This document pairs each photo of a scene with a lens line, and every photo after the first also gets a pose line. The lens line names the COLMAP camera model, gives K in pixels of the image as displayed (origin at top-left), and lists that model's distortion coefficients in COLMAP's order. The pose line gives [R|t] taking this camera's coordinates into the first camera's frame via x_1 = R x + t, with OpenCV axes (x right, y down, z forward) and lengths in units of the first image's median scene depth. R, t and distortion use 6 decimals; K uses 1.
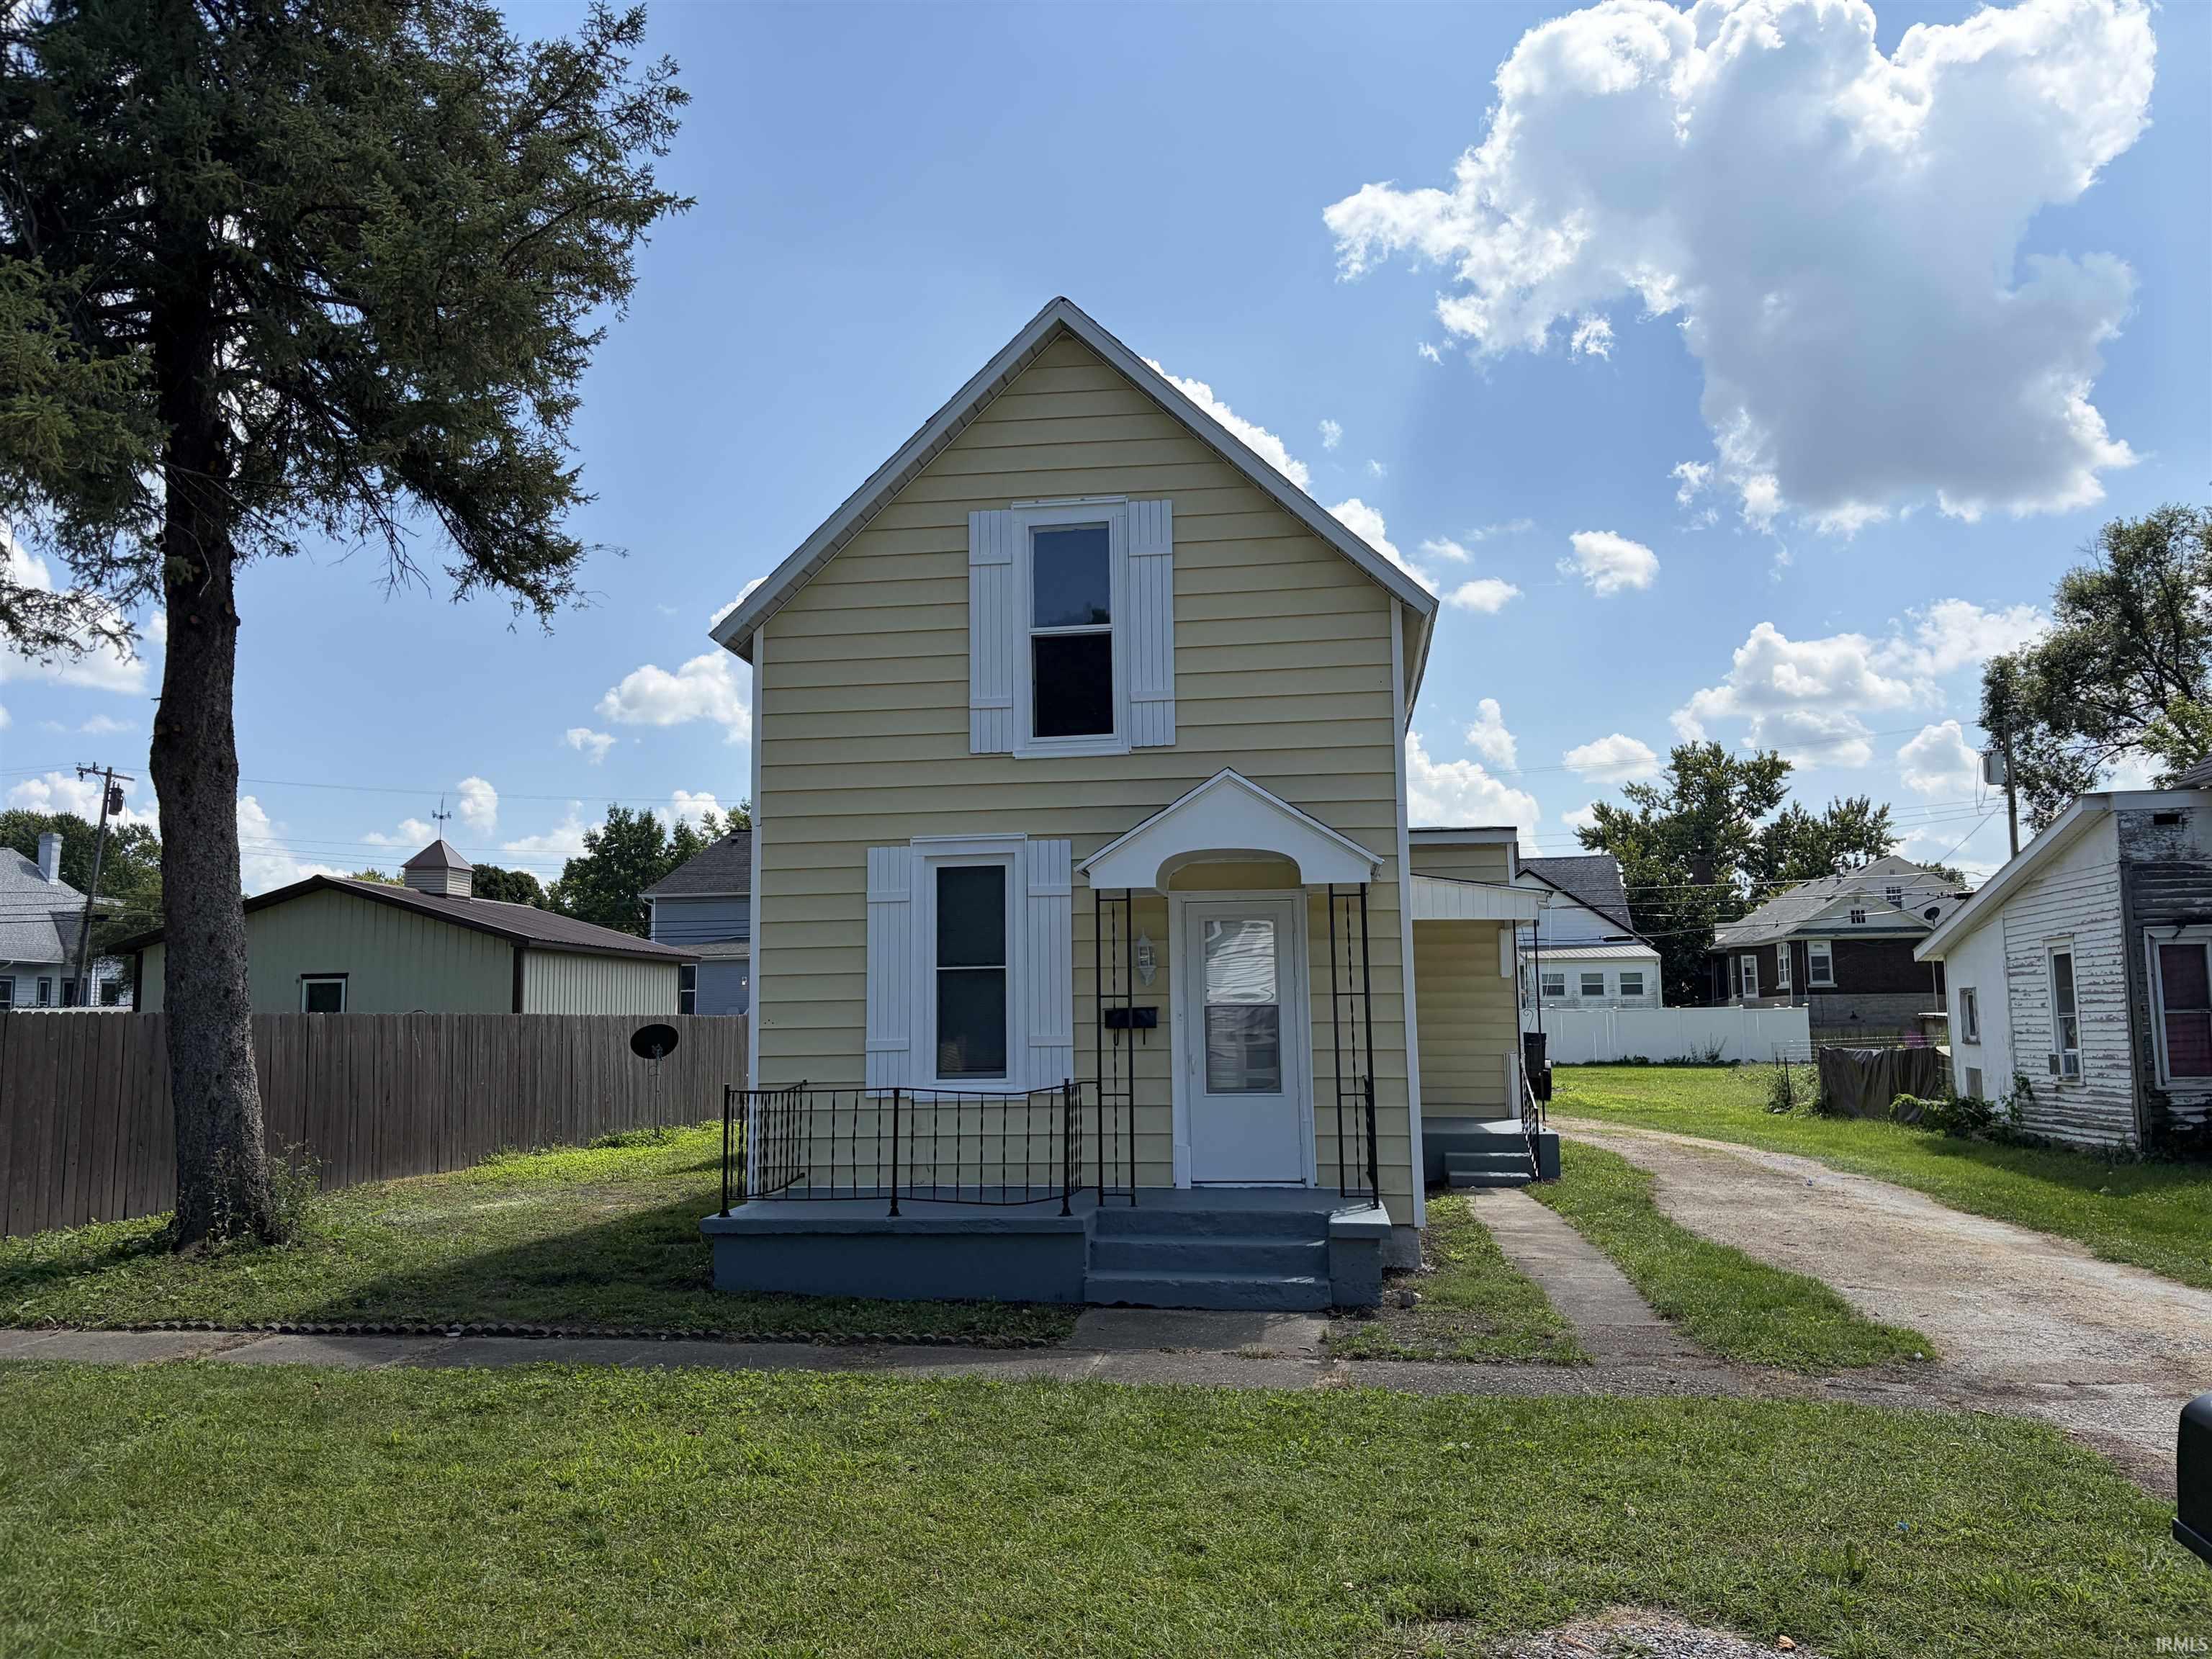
lens RADIAL K [[1669.2, 0, 1106.0], [0, 1669.2, 829.5], [0, 0, 1]] dist [0.010645, 0.006434]
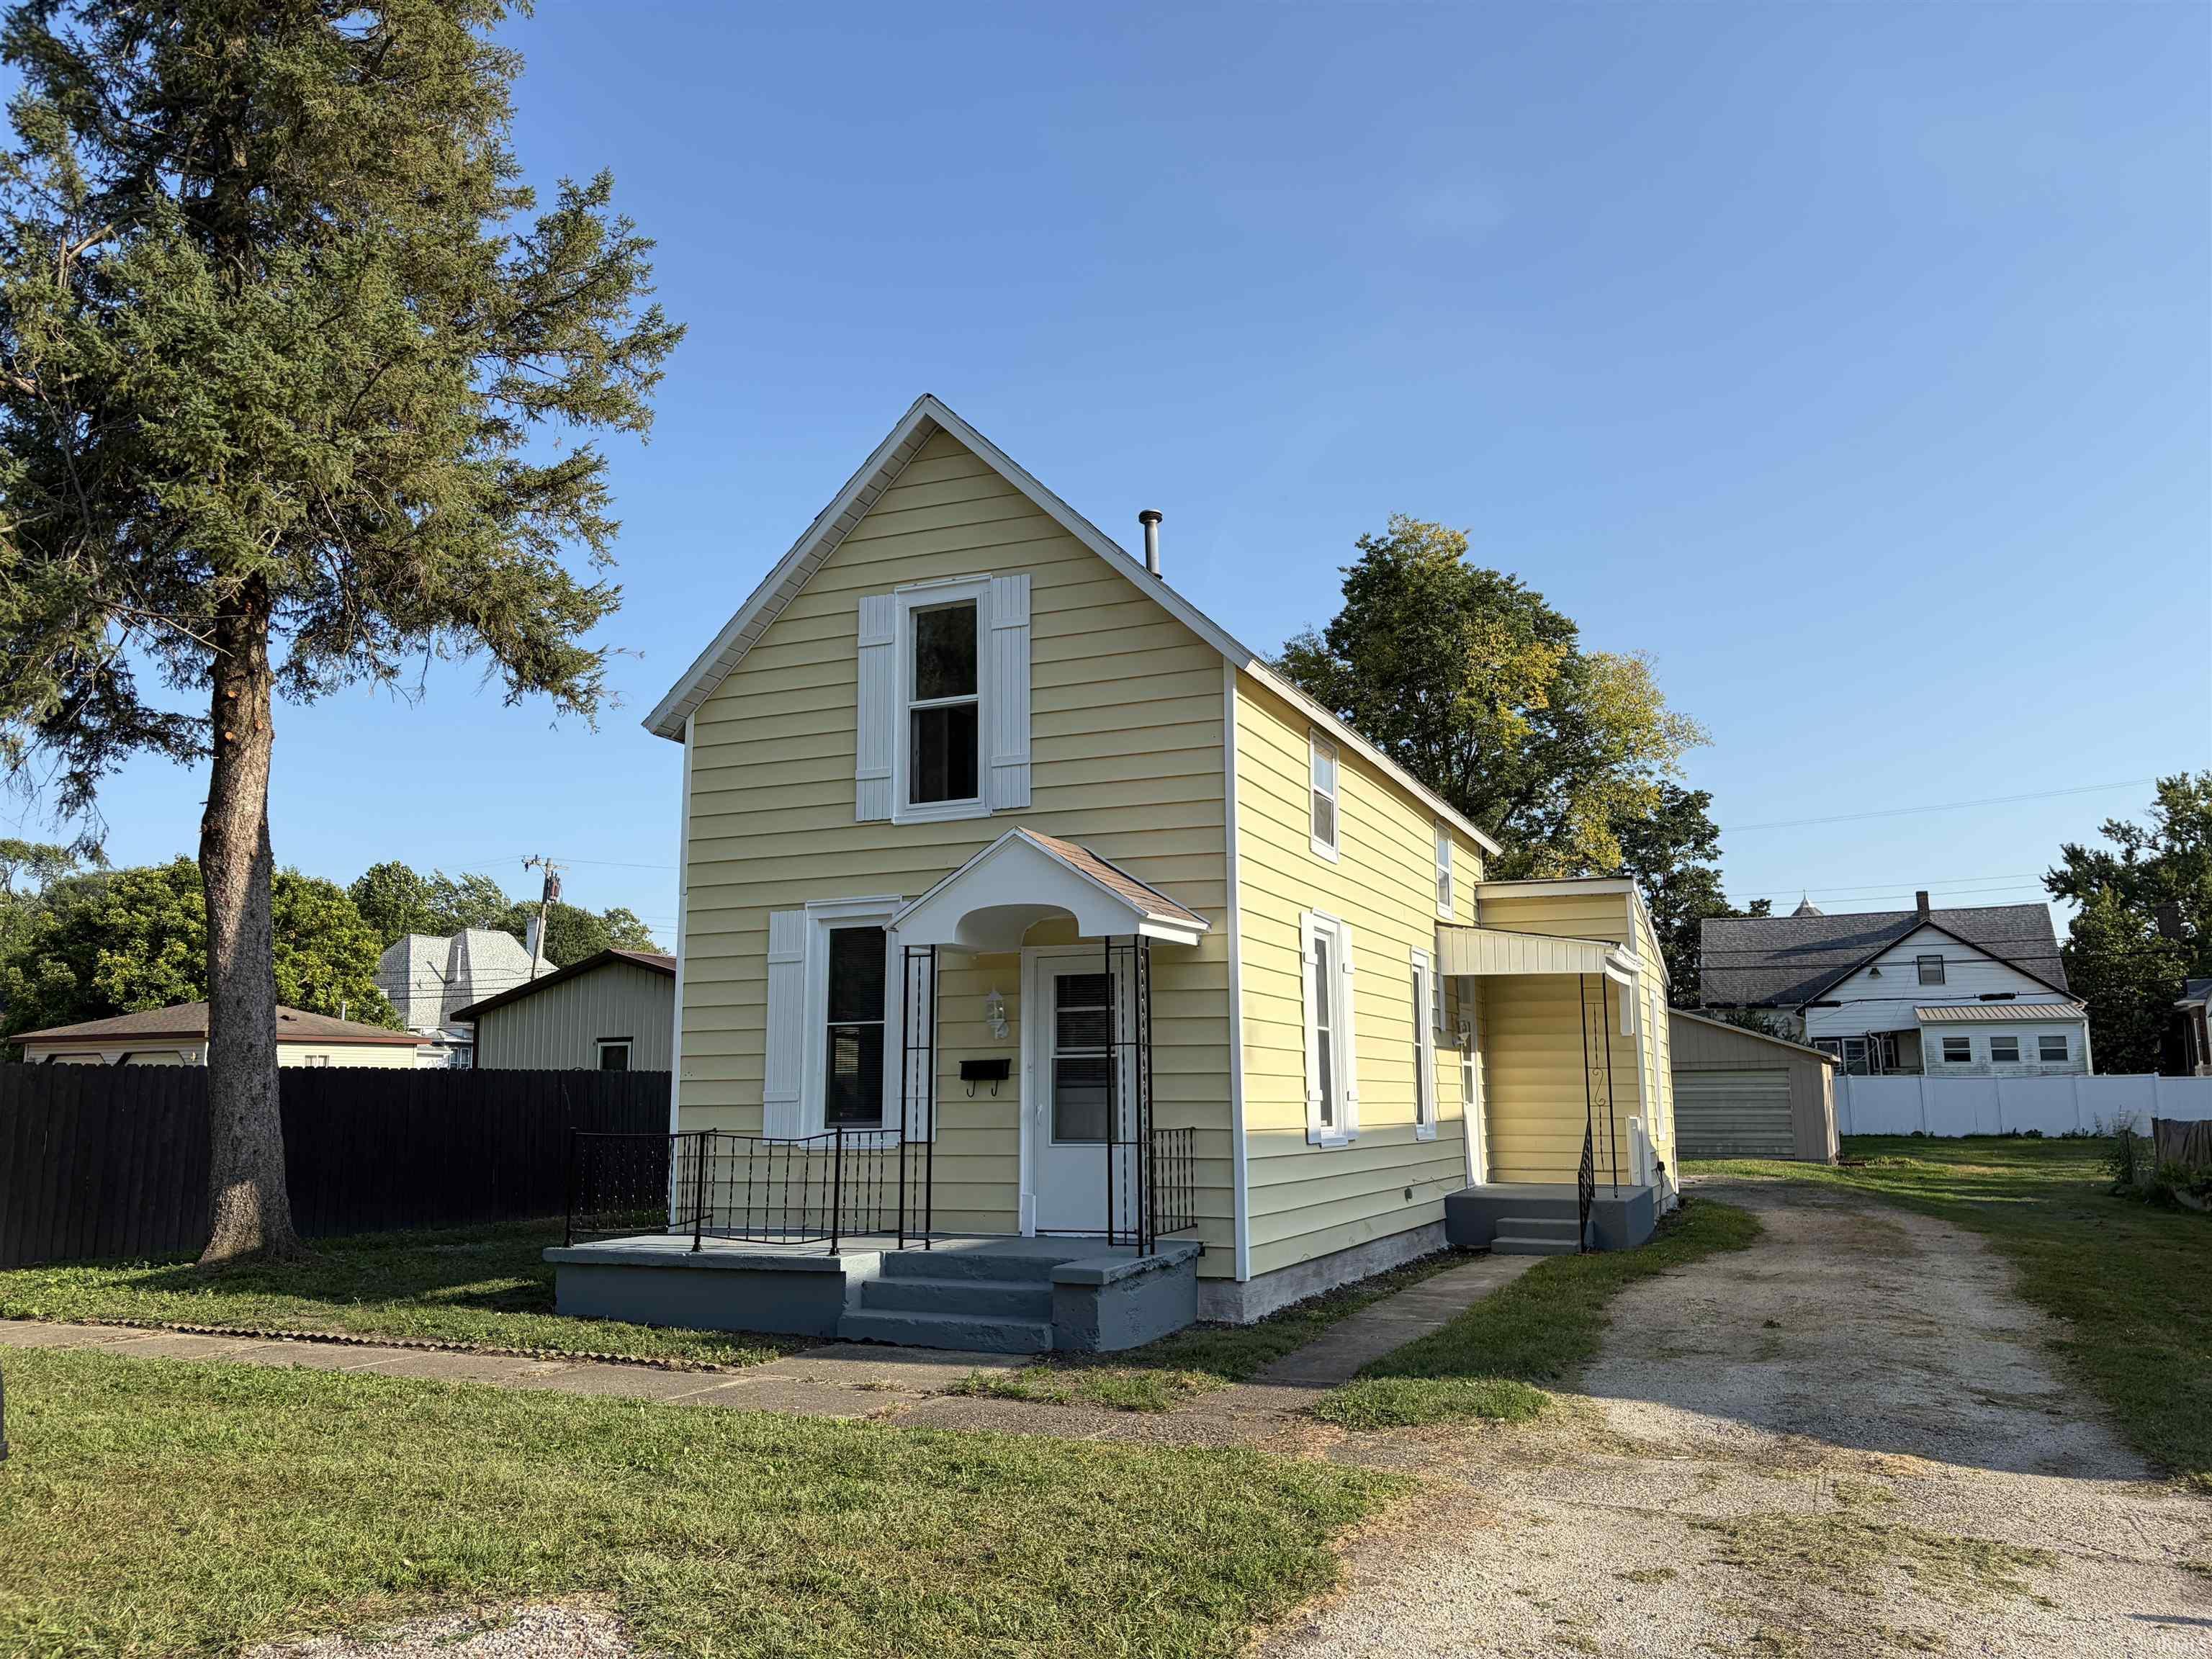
lens RADIAL K [[1677.8, 0, 1099.3], [0, 1677.8, 807.5], [0, 0, 1]] dist [0.022360, 0.001354]
pose [[0.962983, -0.039783, -0.266609, 0.358395], [0.025876, 0.998125, -0.055476, 0.009105], [0.268316, 0.046524, 0.962207, 0.001958]]
